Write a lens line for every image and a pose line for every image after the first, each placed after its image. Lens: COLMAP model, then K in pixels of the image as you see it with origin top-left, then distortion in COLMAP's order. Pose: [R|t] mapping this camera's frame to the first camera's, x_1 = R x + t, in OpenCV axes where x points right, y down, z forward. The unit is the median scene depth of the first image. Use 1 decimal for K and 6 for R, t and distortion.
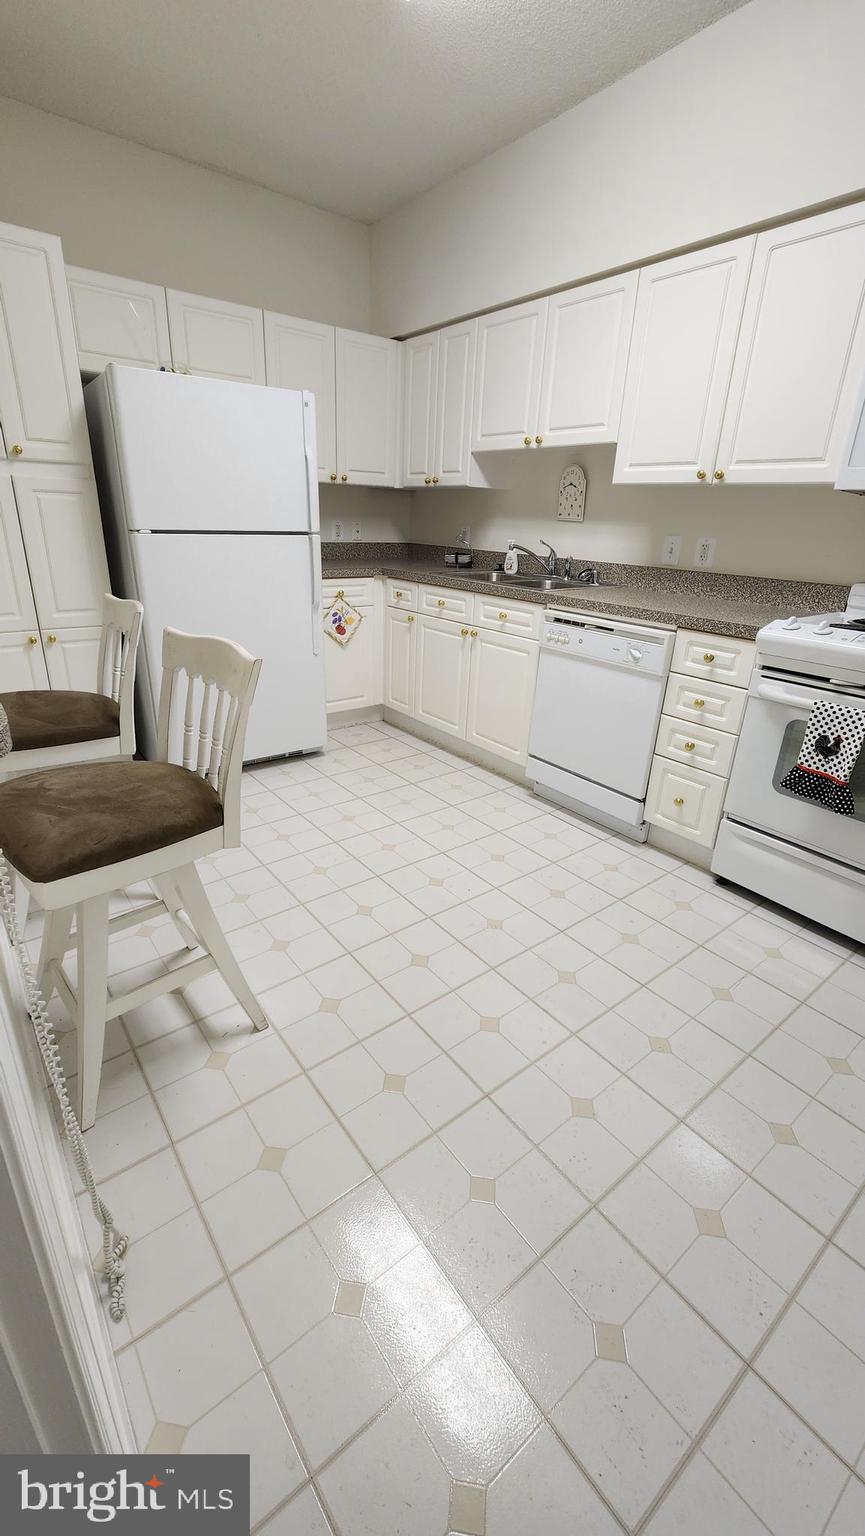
lens RADIAL K [[626.5, 0, 433.4], [0, 626.5, 763.8], [0, 0, 1]] dist [0.000856, -0.000564]
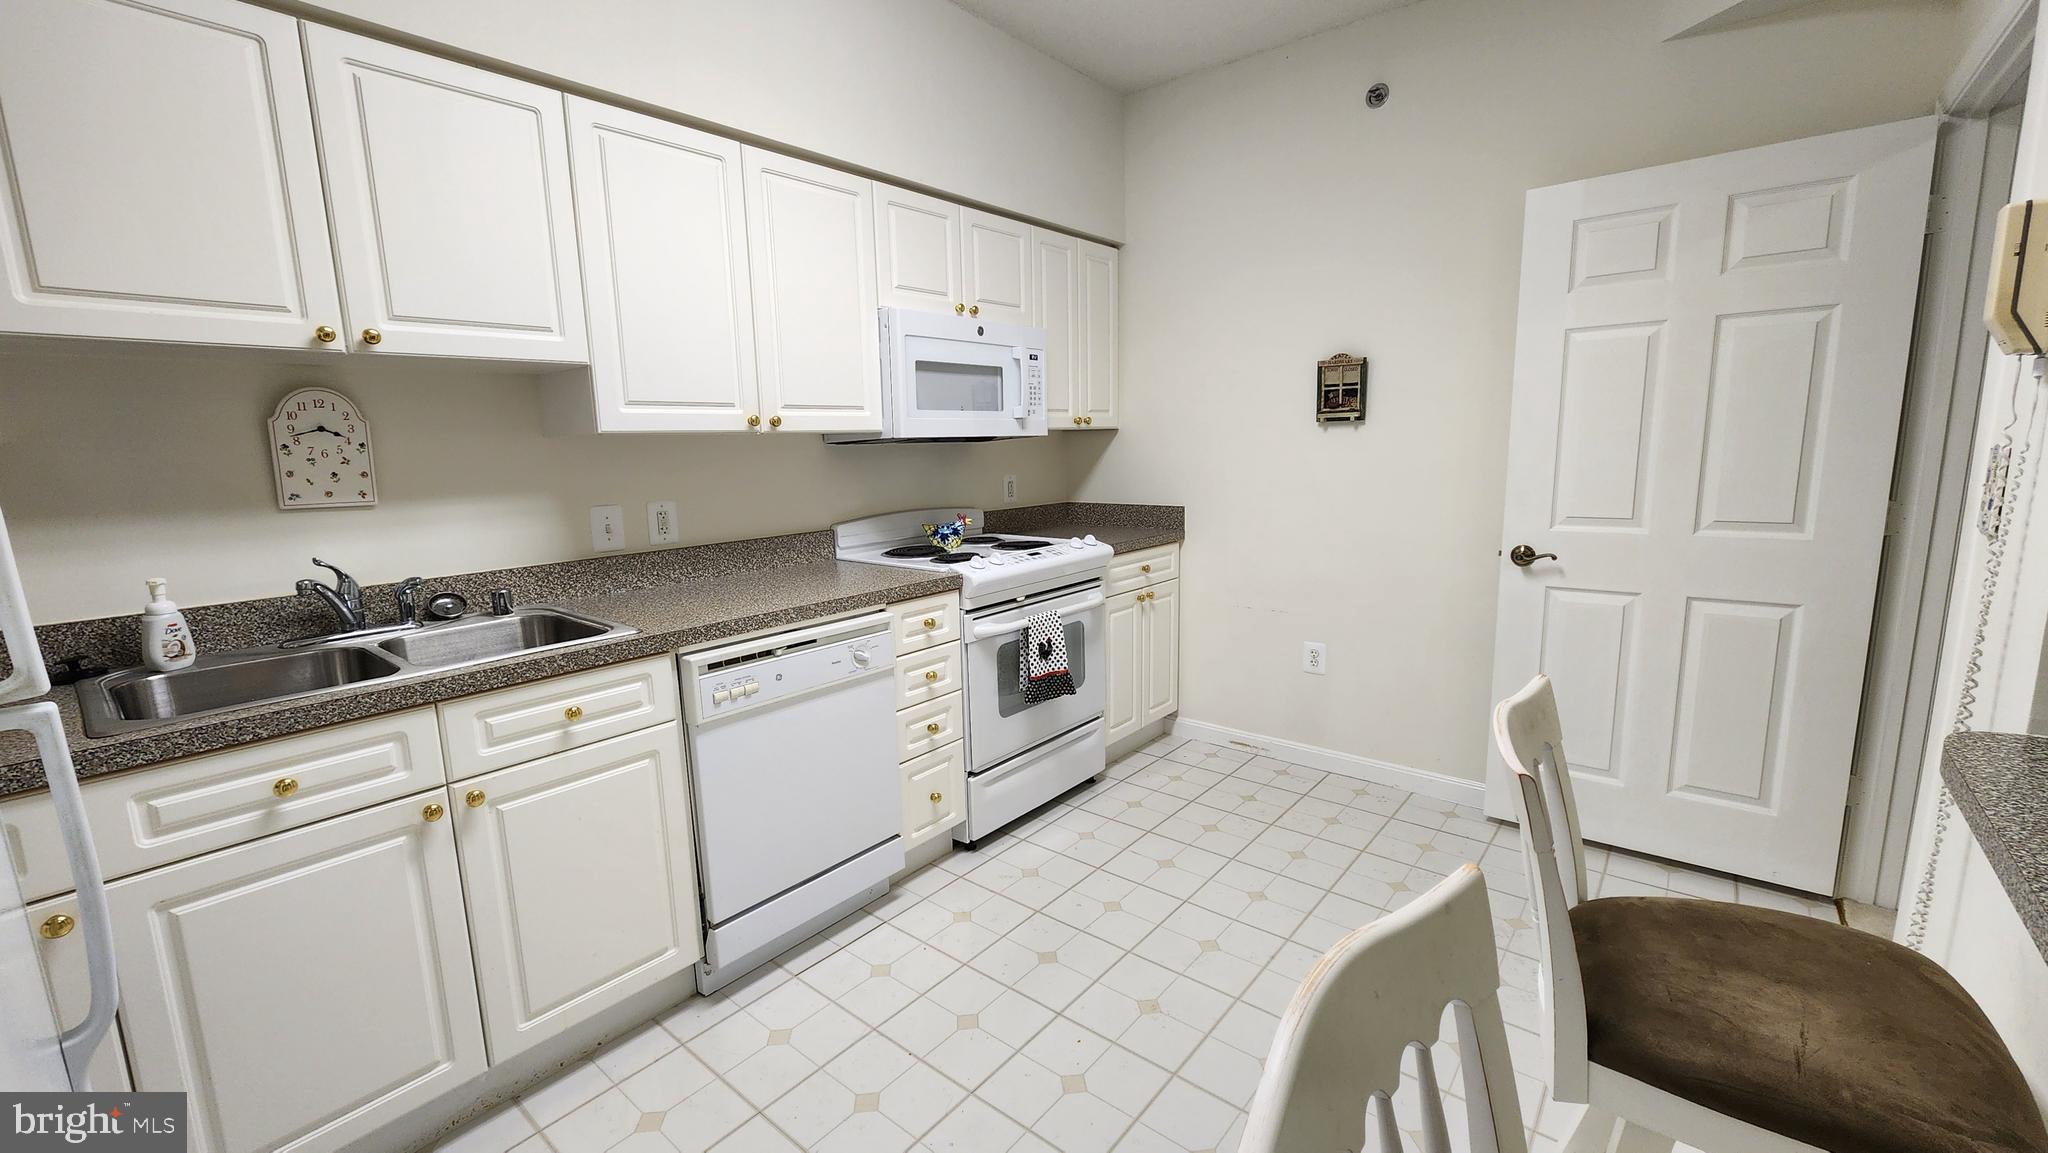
lens RADIAL K [[833.3, 0, 1021.4], [0, 833.3, 583.4], [0, 0, 1]] dist [-0.000425, -0.000275]
pose [[-0.214351, -0.198694, 0.956334, -0.565964], [0.375911, 0.886897, 0.268524, -0.401298], [-0.901523, 0.417055, -0.115416, 0.835085]]
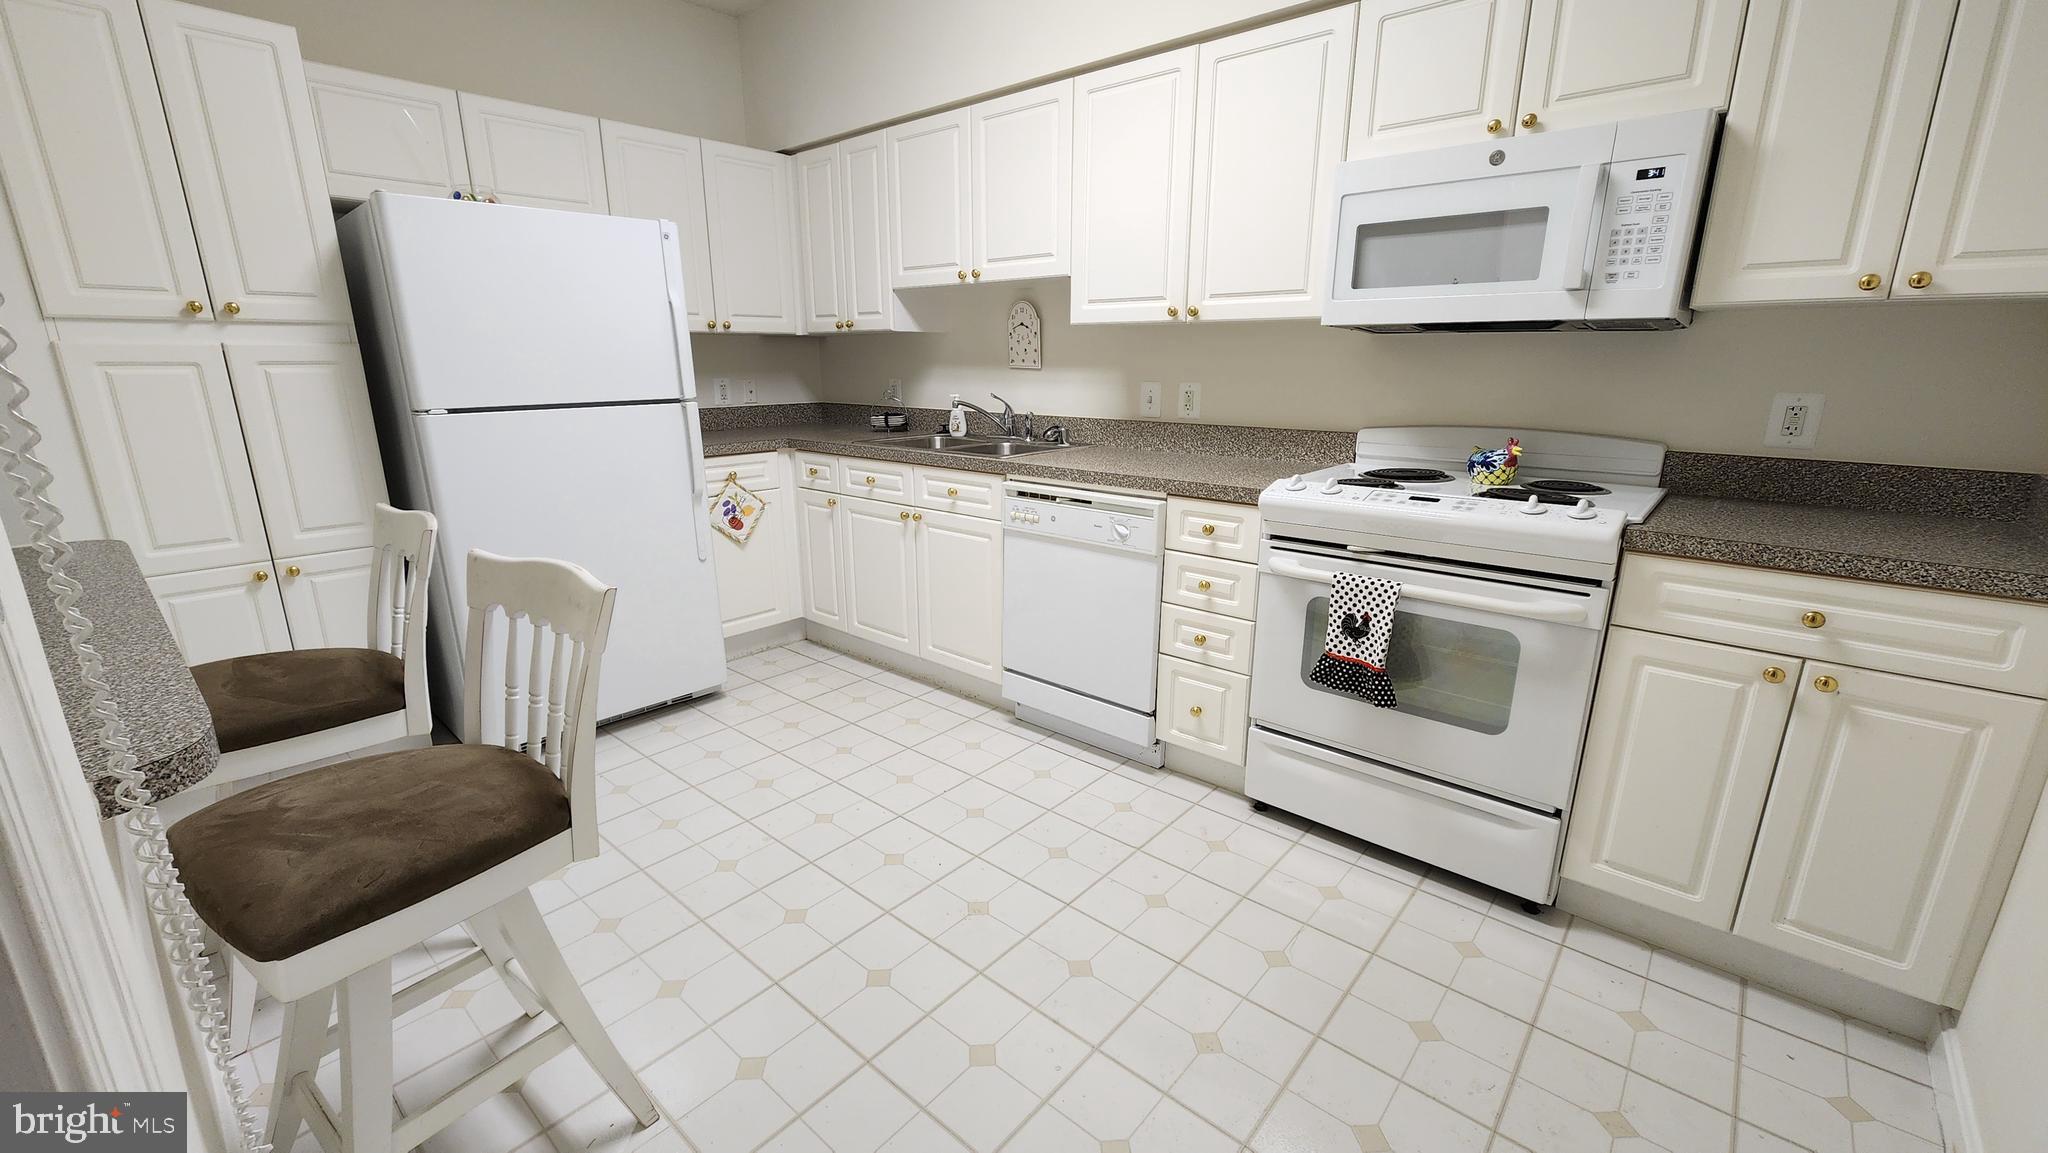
lens RADIAL K [[835.4, 0, 1019.1], [0, 835.4, 585.7], [0, 0, 1]] dist [0.000856, -0.000564]
pose [[0.982136, -0.086382, 0.167171, 0.011358], [0.103837, 0.989691, -0.098643, -0.013435], [-0.156927, 0.114239, 0.980981, -0.009624]]
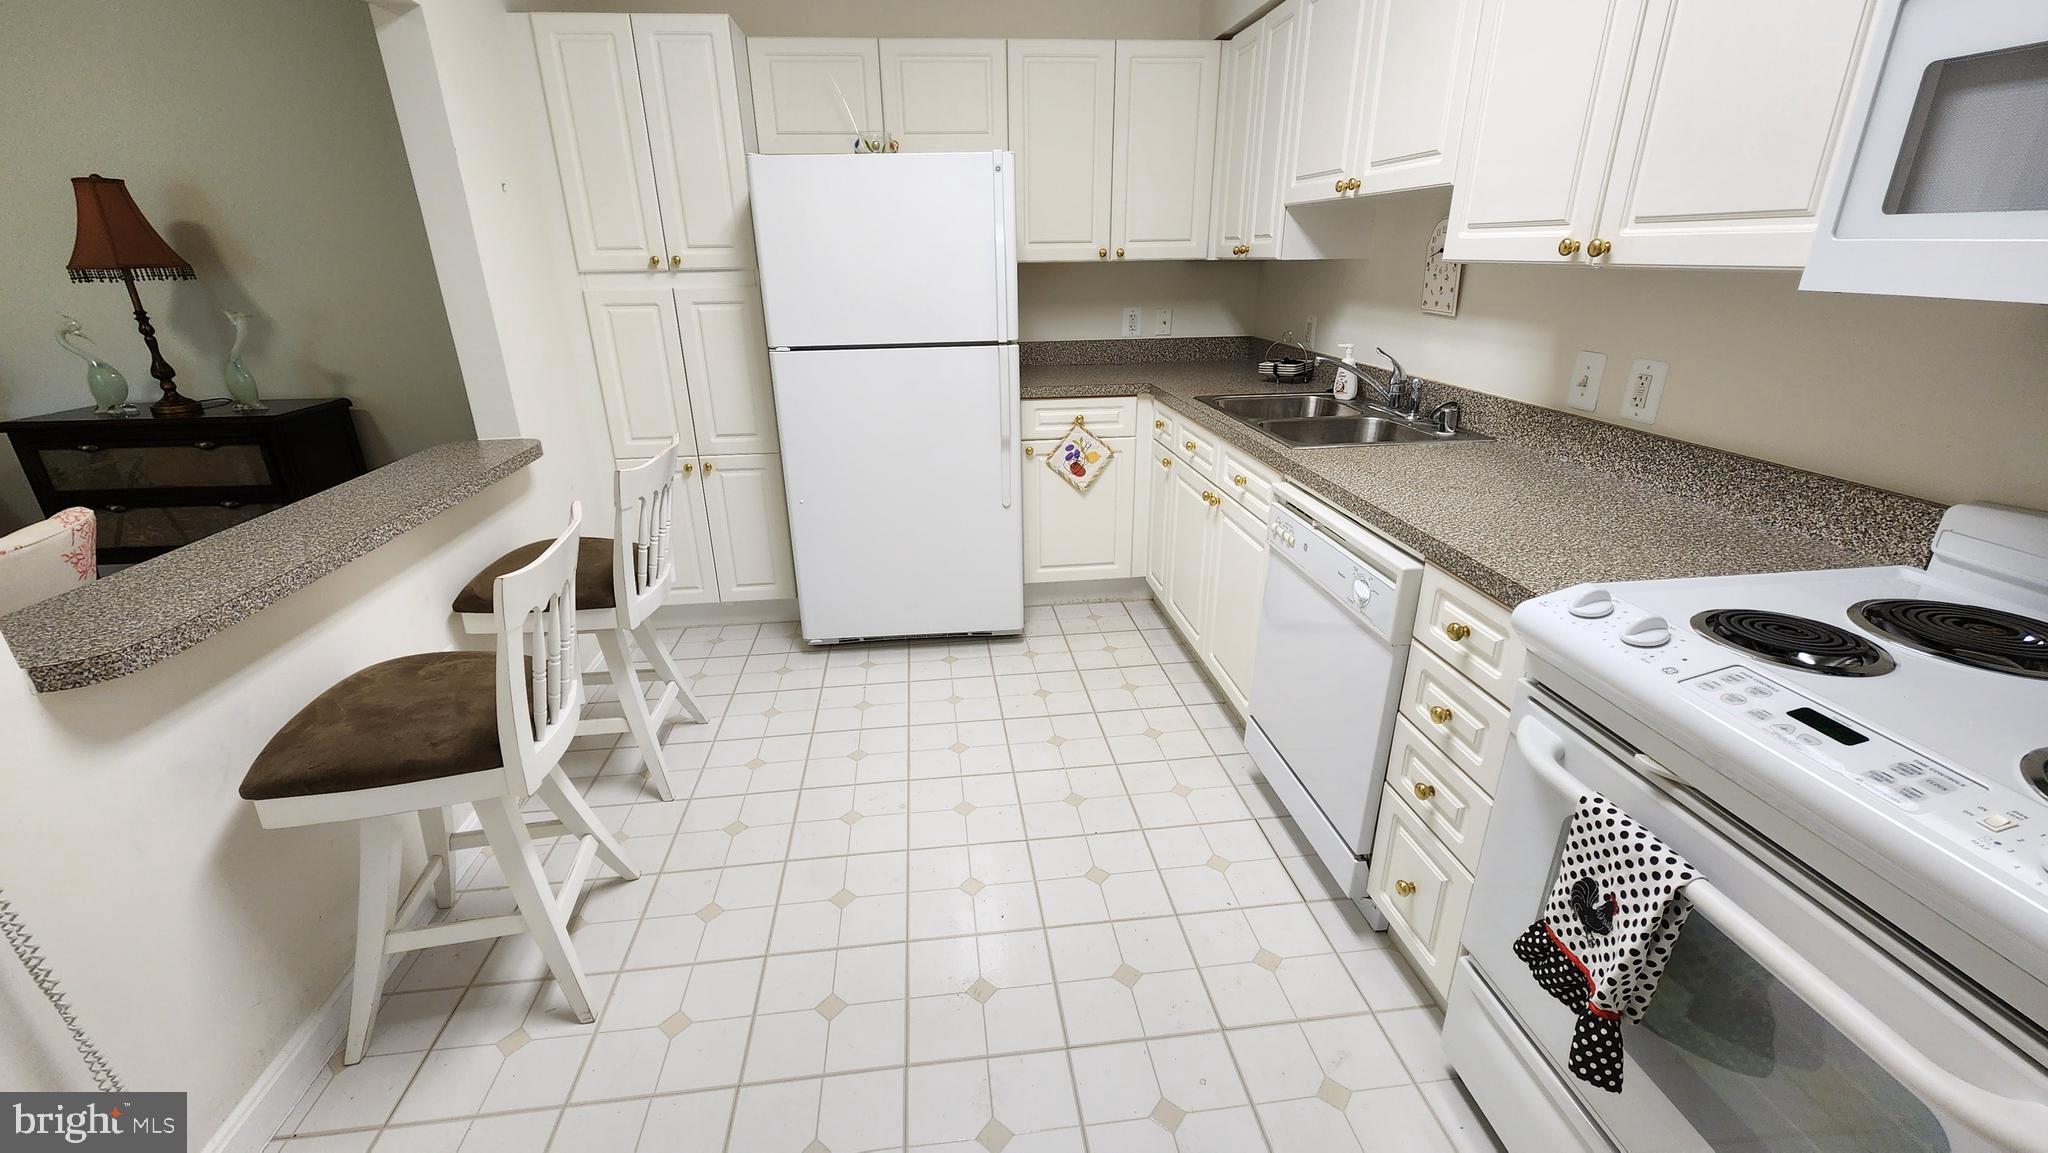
lens RADIAL K [[835.4, 0, 1016.9], [0, 835.4, 586.9], [0, 0, 1]] dist [0.000856, -0.000564]
pose [[0.850583, 0.149918, -0.504017, 0.394864], [-0.152366, 0.987645, 0.036637, -0.146395], [0.503282, 0.045632, 0.862916, 0.218096]]
